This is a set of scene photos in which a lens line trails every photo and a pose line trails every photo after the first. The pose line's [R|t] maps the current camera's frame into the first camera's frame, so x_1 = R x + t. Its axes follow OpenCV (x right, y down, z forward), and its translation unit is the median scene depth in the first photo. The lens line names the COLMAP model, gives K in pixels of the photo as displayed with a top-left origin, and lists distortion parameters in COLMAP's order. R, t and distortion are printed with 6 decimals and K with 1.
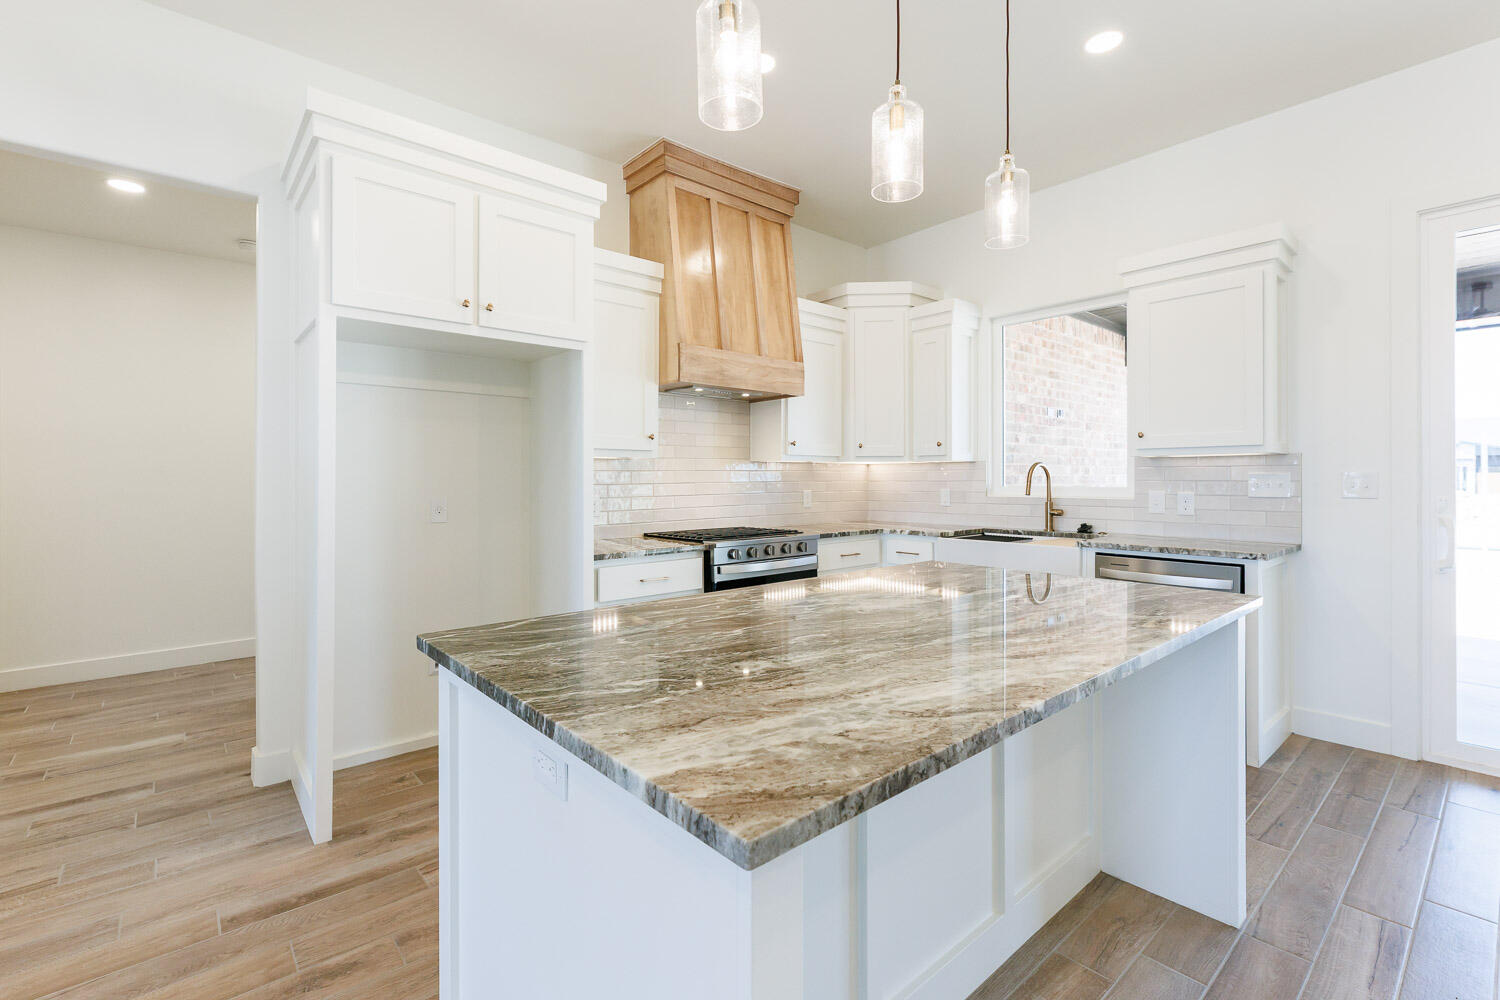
lens RADIAL K [[665.7, 0, 746.1], [0, 665.7, 477.3], [0, 0, 1]] dist [0.000753, -0.000693]
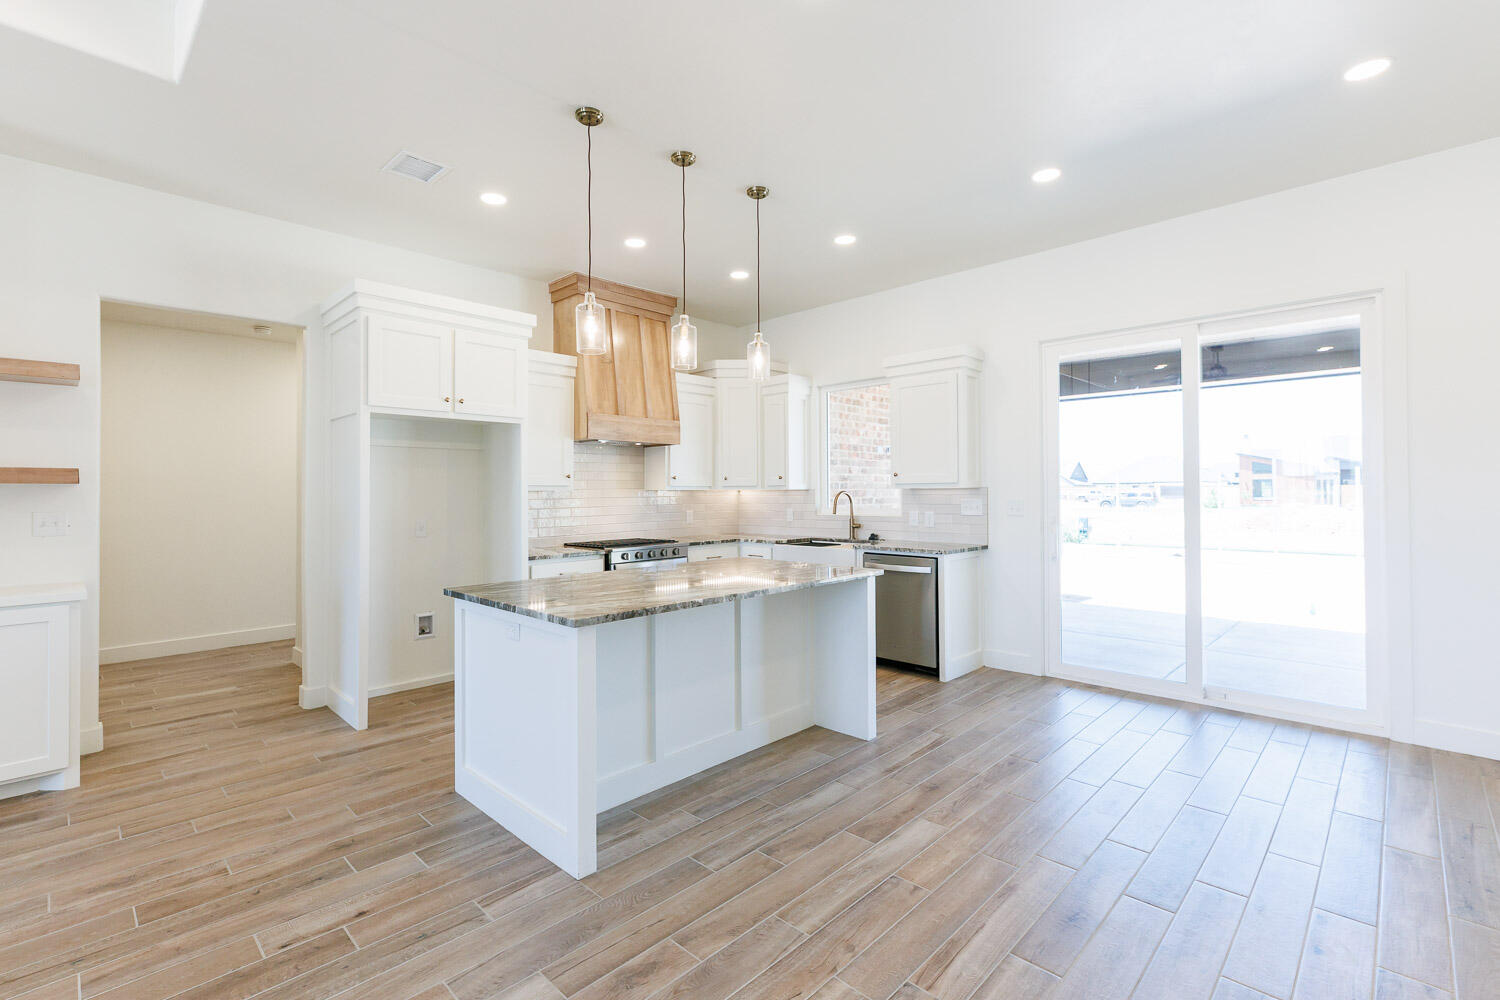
lens RADIAL K [[665.7, 0, 735.2], [0, 665.7, 487.1], [0, 0, 1]] dist [0.000753, -0.000693]
pose [[0.996860, -0.004116, 0.079082, 0.094327], [0.004599, 0.999972, -0.005928, -0.024515], [-0.079055, 0.006273, 0.996851, -0.427338]]
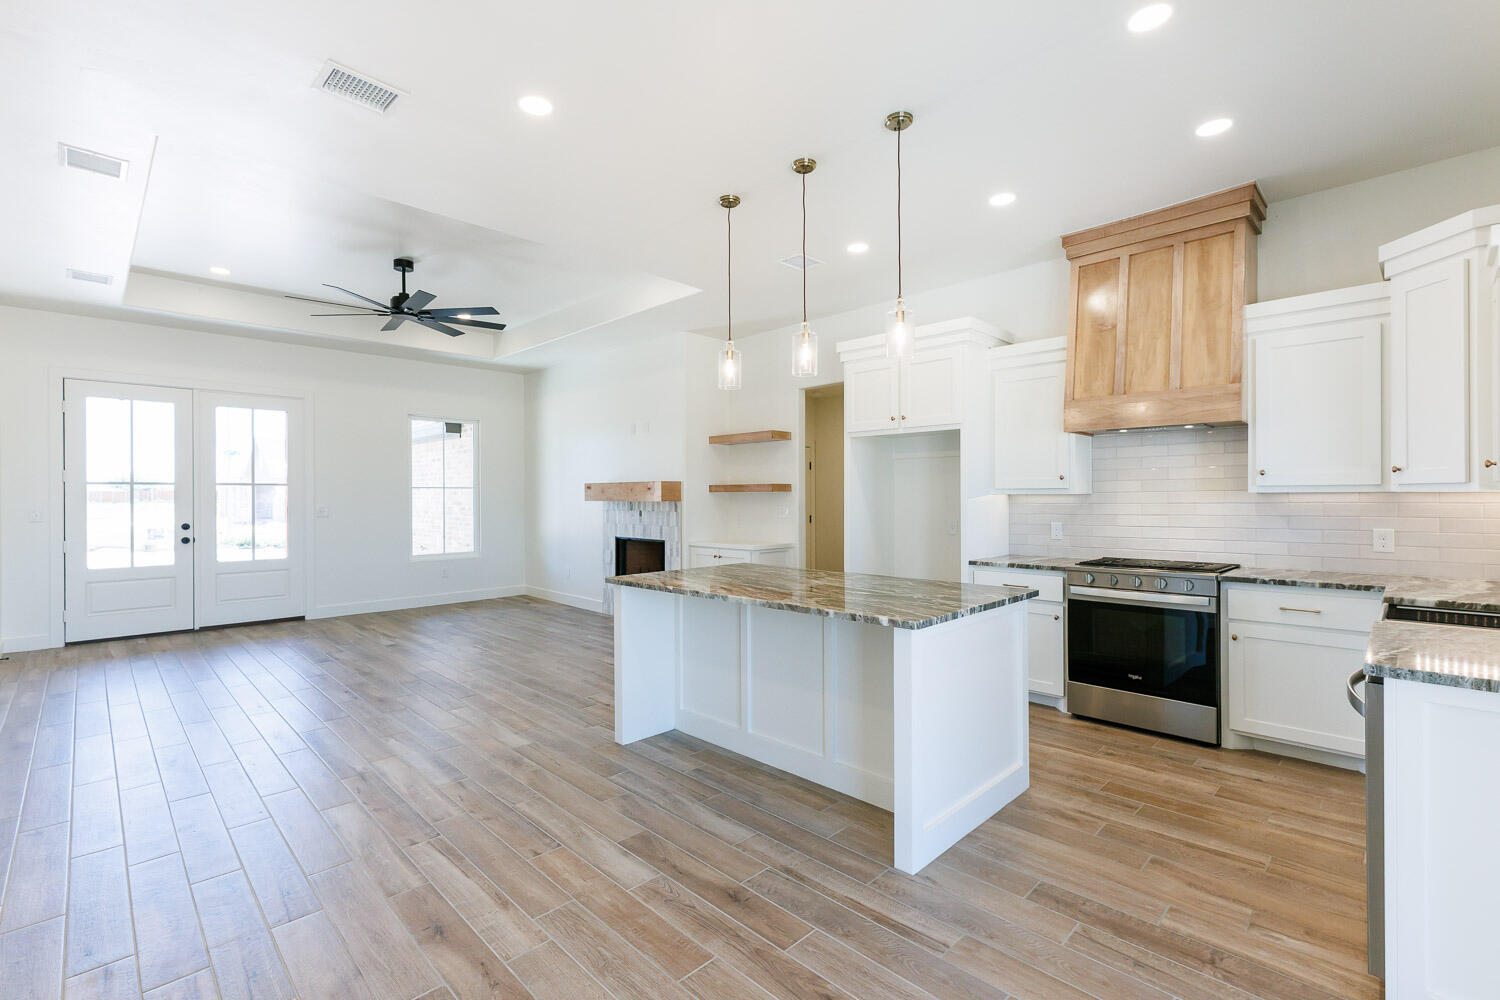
lens RADIAL K [[665.7, 0, 755.1], [0, 665.7, 500.0], [0, 0, 1]] dist [0.000753, -0.000693]
pose [[0.081621, 0.004344, -0.996654, 0.950232], [0.007740, 0.999958, 0.004992, -0.026657], [0.996633, -0.008122, 0.081584, 0.292265]]
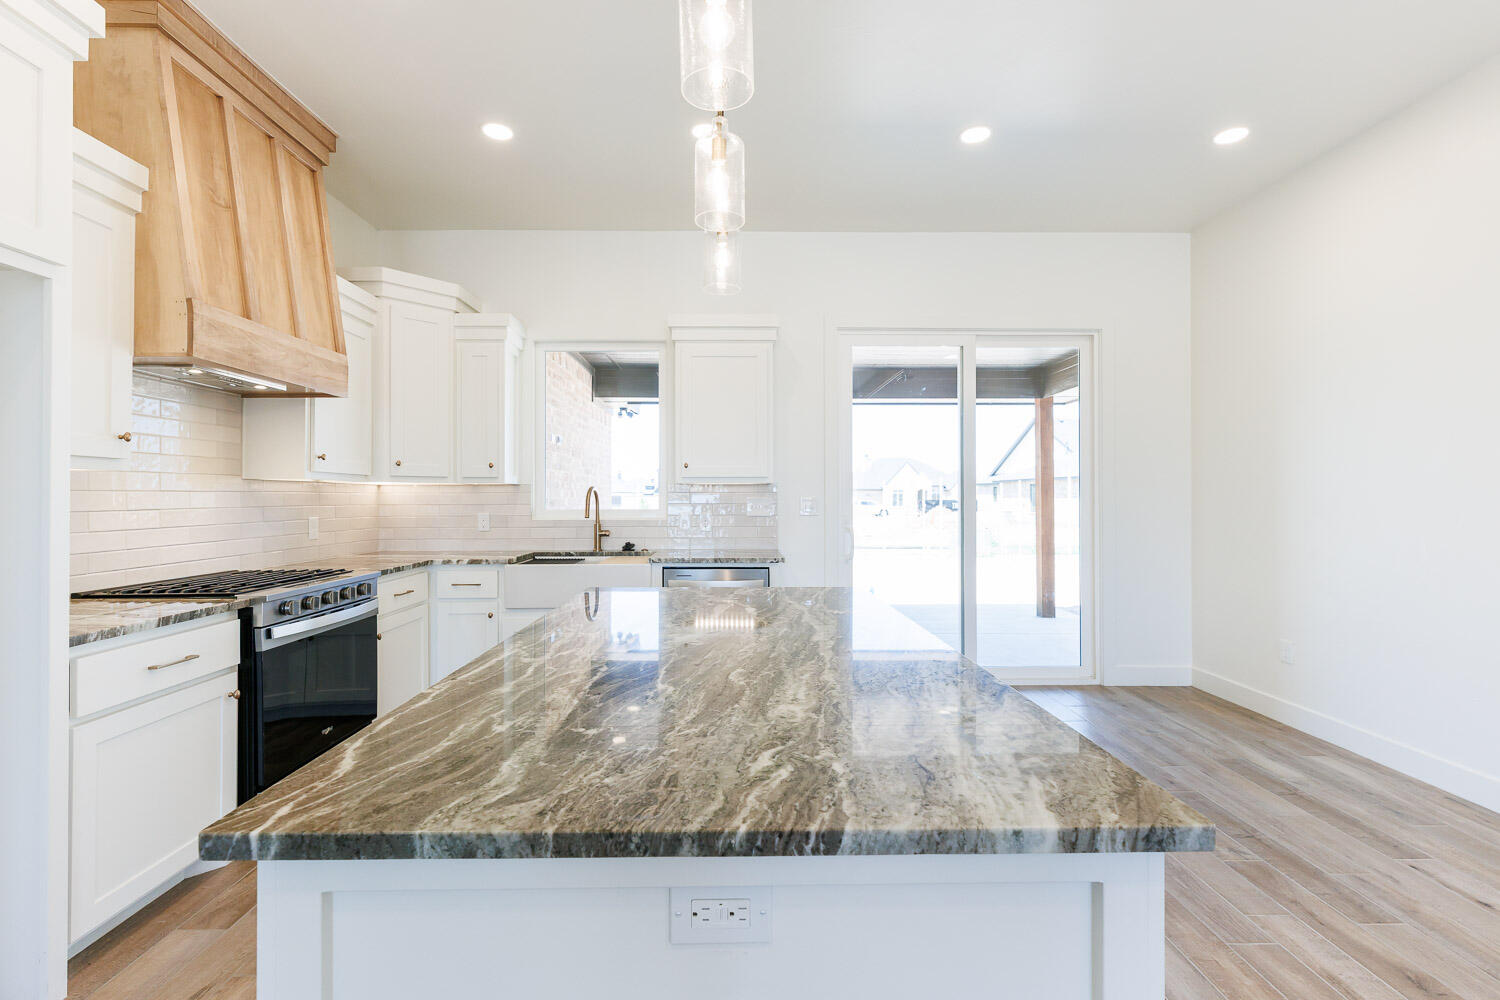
lens RADIAL K [[665.7, 0, 742.0], [0, 665.7, 492.9], [0, 0, 1]] dist [0.000753, -0.000693]
pose [[0.642463, 0.008264, 0.766272, -0.224119], [-0.001721, 0.999955, -0.009342, -0.002969], [-0.766314, 0.004683, 0.642449, 0.139736]]
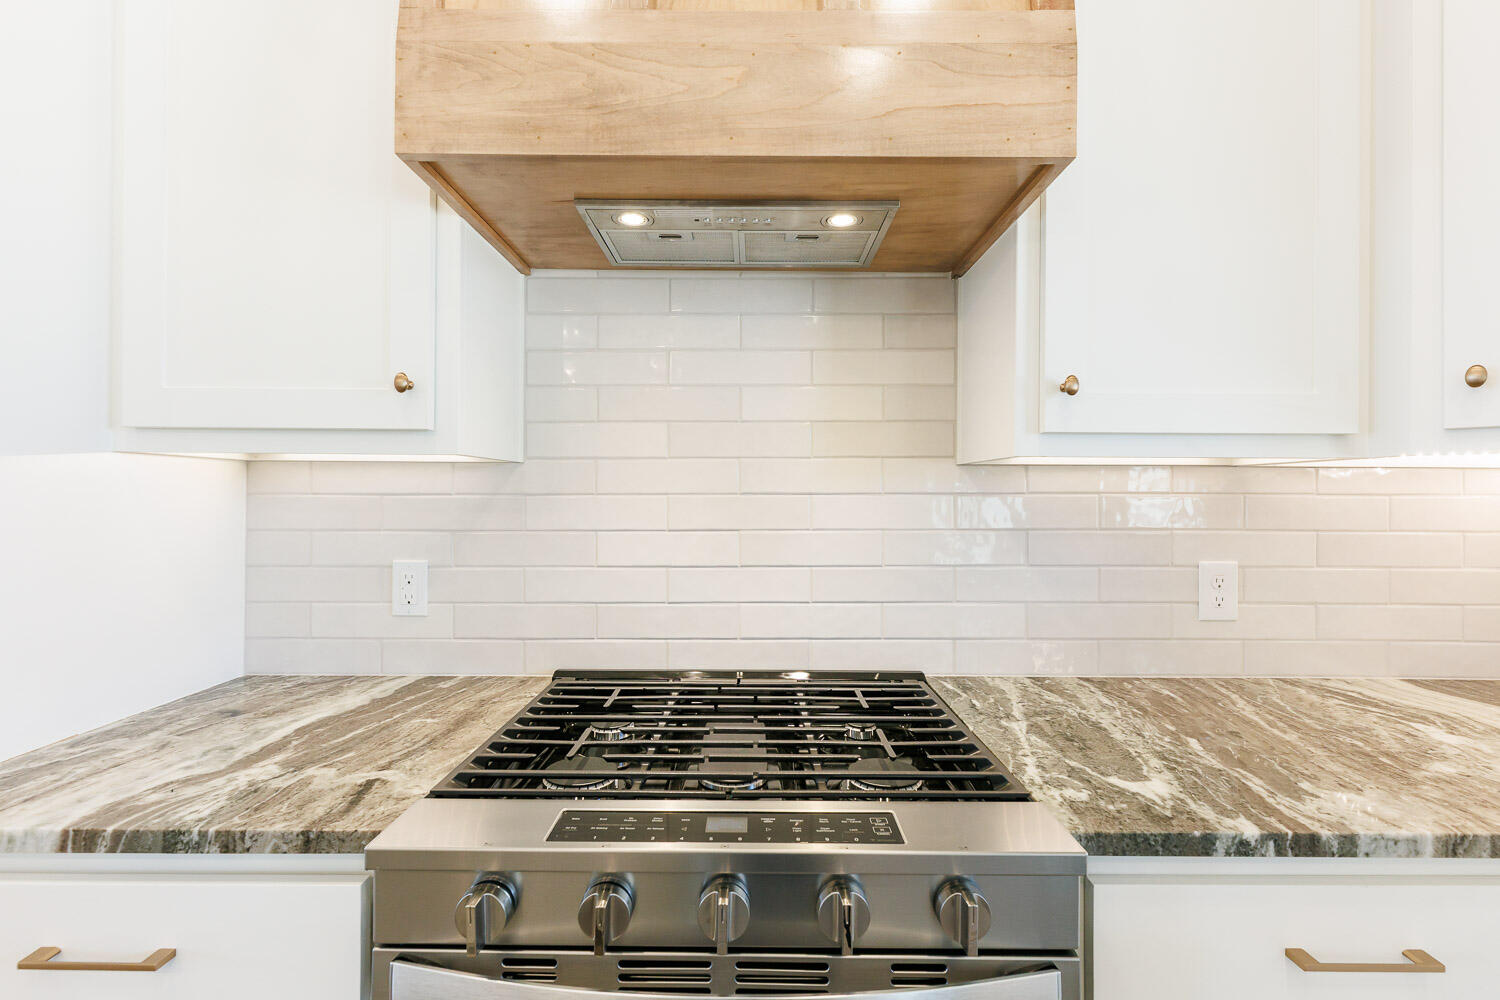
lens RADIAL K [[665.7, 0, 746.8], [0, 665.7, 499.1], [0, 0, 1]] dist [0.000753, -0.000693]
pose [[0.752105, 0.007986, -0.658995, 0.156231], [-0.003394, 0.999960, 0.008244, -0.010690], [0.659035, -0.003964, 0.752102, 0.789194]]
